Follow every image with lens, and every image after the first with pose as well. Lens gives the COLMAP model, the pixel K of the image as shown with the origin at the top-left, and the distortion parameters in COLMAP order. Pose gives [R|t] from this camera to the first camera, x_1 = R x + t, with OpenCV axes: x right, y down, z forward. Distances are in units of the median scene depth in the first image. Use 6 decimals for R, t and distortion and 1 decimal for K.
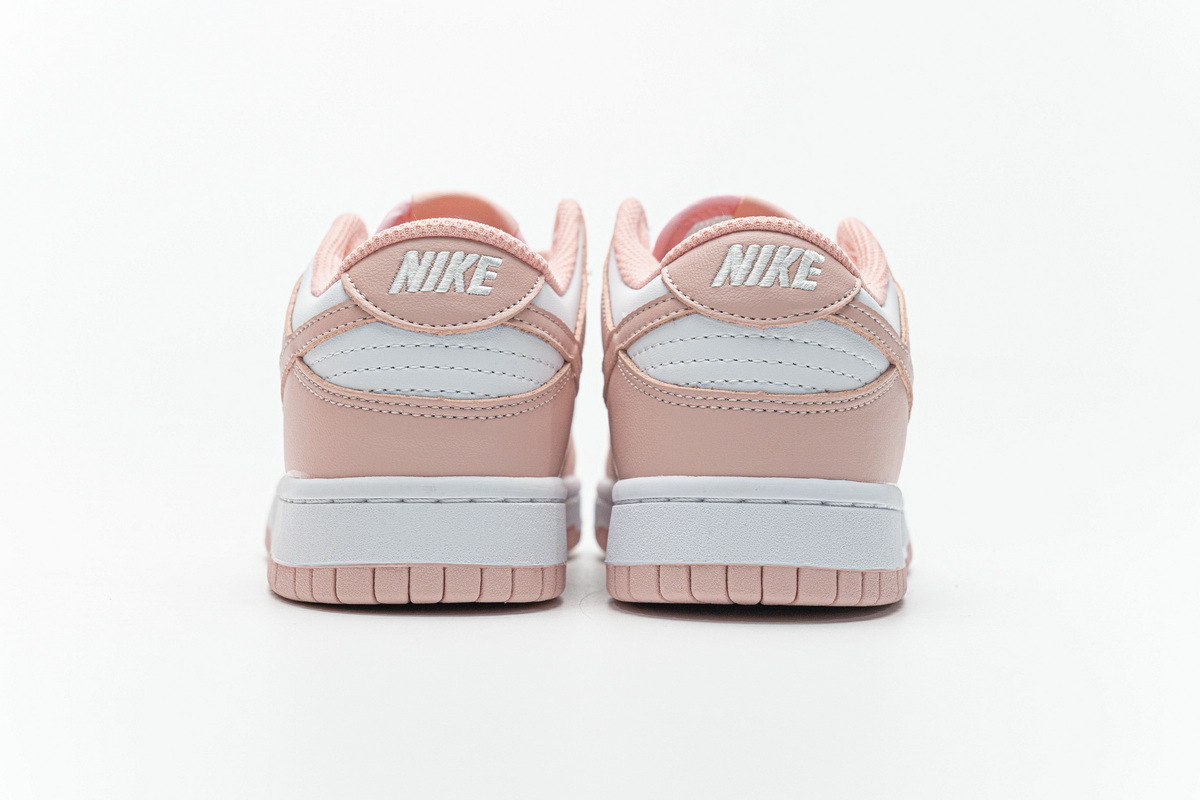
lens RADIAL K [[2399.8, 0, 597.9], [0, 2399.8, 390.9], [0, 0, 1]] dist [-0.006324, 0.000000]
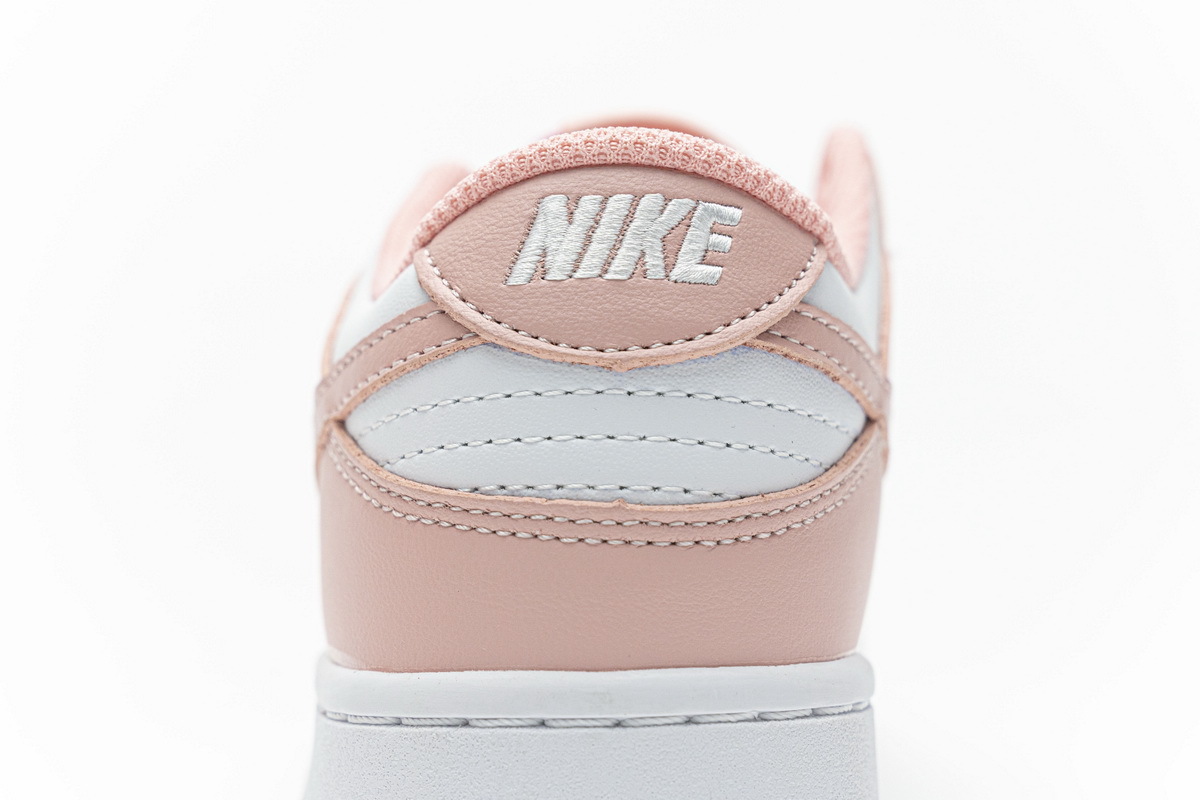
lens RADIAL K [[2399.8, 0, 599.7], [0, 2399.8, 398.5], [0, 0, 1]] dist [-0.006324, 0.000000]
pose [[0.996759, -0.020390, -0.077814, -0.031967], [0.018979, 0.999643, -0.018819, -0.008600], [0.078170, 0.017281, 0.996790, 0.523171]]
